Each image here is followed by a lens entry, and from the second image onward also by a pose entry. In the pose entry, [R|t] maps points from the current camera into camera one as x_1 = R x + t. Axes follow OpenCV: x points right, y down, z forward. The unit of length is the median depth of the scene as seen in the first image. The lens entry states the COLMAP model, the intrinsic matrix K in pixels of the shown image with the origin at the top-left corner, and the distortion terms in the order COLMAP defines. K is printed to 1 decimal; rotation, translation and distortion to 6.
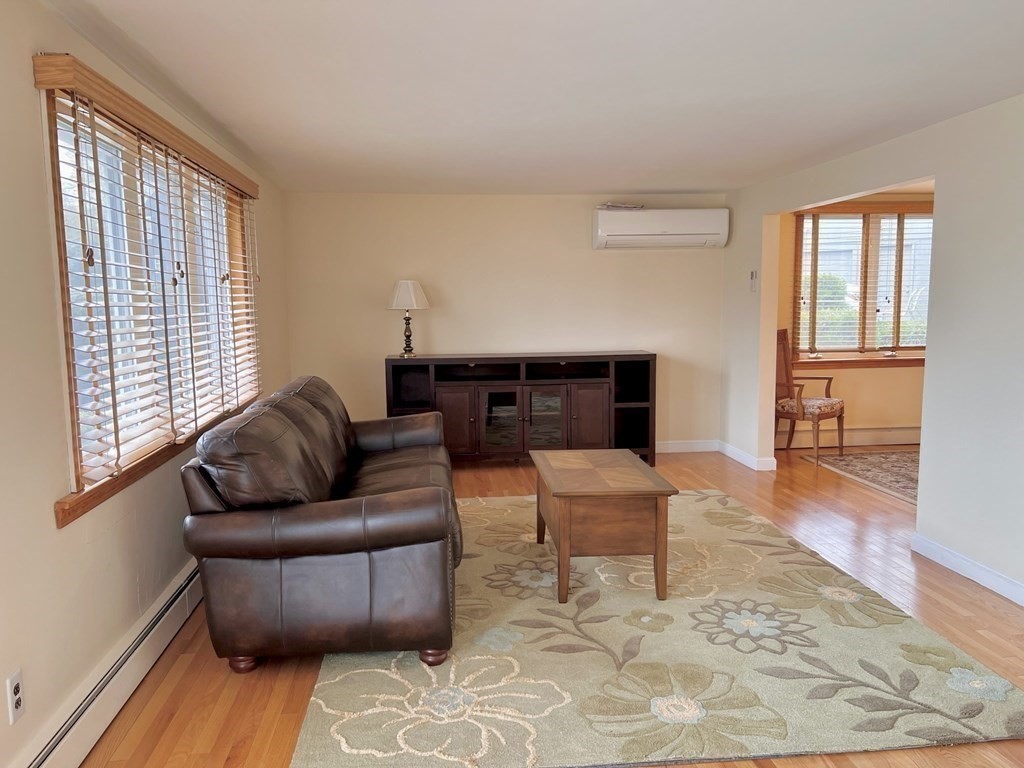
lens RADIAL K [[767.5, 0, 515.7], [0, 767.5, 385.8], [0, 0, 1]] dist [0.060854, -0.071923]
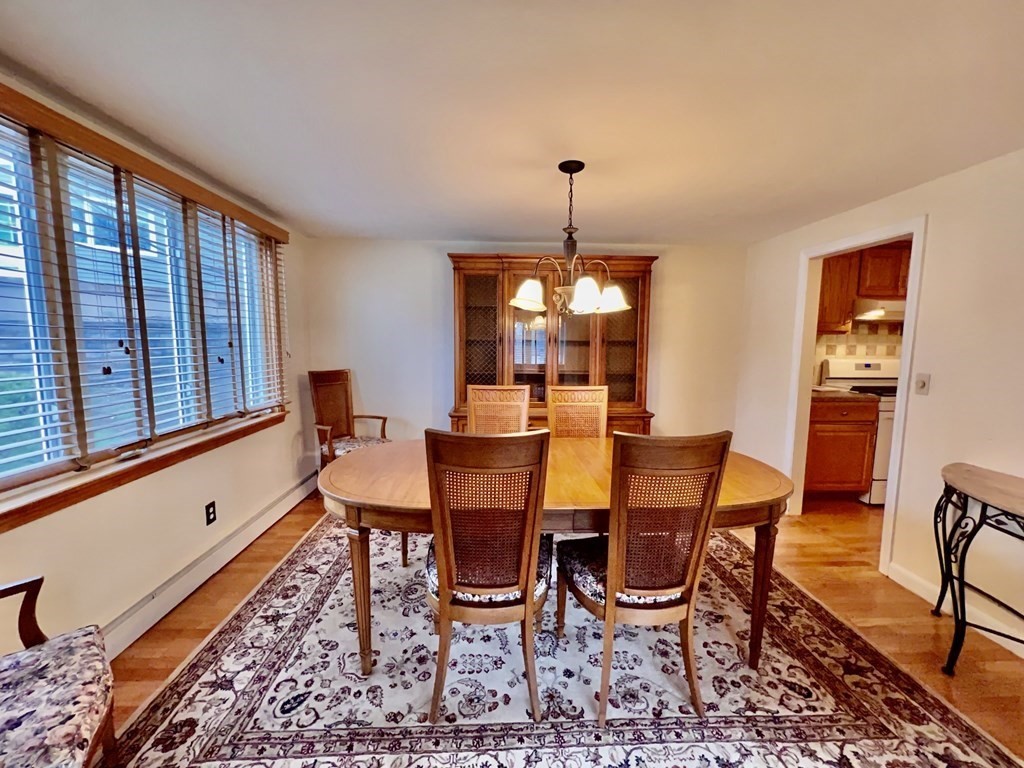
lens RADIAL K [[411.7, 0, 514.7], [0, 411.7, 379.9], [0, 0, 1]] dist [-0.002383, 0.000542]
pose [[0.076097, -0.088846, 0.993134, 0.405282], [0.103117, 0.991383, 0.080788, -0.142687], [-0.991754, 0.096261, 0.084603, 1.225042]]
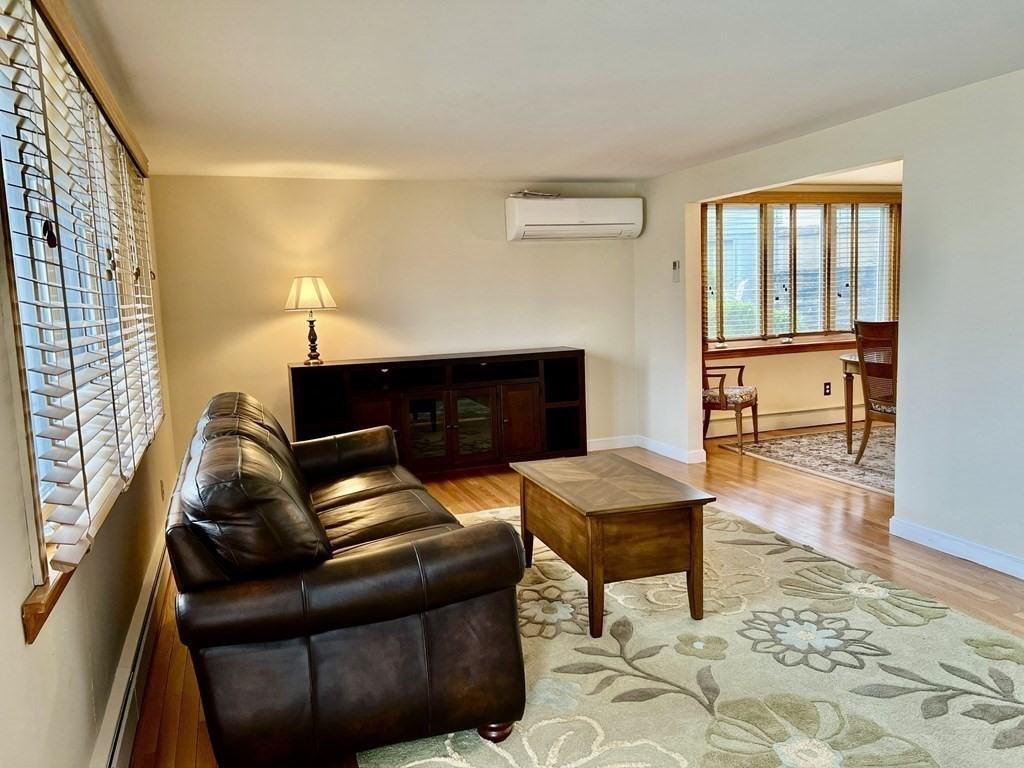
lens RADIAL K [[767.5, 0, 515.7], [0, 767.5, 385.8], [0, 0, 1]] dist [0.060854, -0.071923]
pose [[0.972335, -0.051558, 0.227829, -0.176338], [0.051468, 0.998655, 0.006343, -0.010152], [-0.227849, 0.005558, 0.973681, 0.140878]]
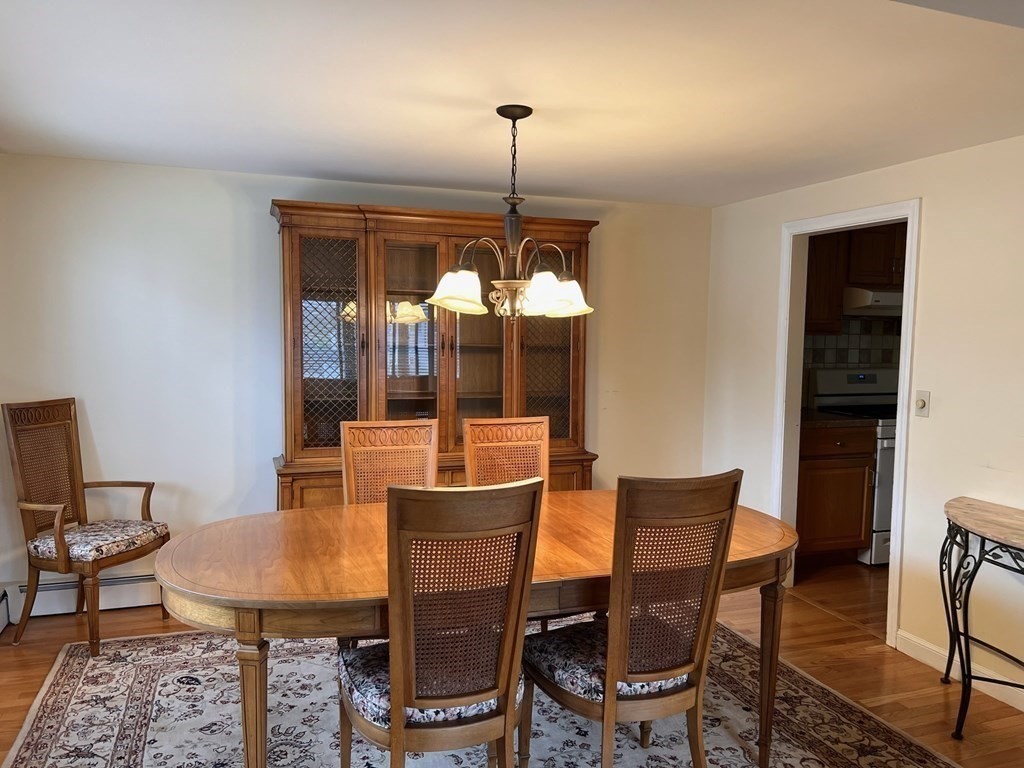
lens RADIAL K [[767.5, 0, 515.7], [0, 767.5, 385.8], [0, 0, 1]] dist [0.060854, -0.071923]
pose [[-0.219929, -0.068410, 0.973114, 0.258635], [0.098224, 0.990916, 0.091861, -0.179365], [-0.970558, 0.115786, -0.211212, 1.345964]]
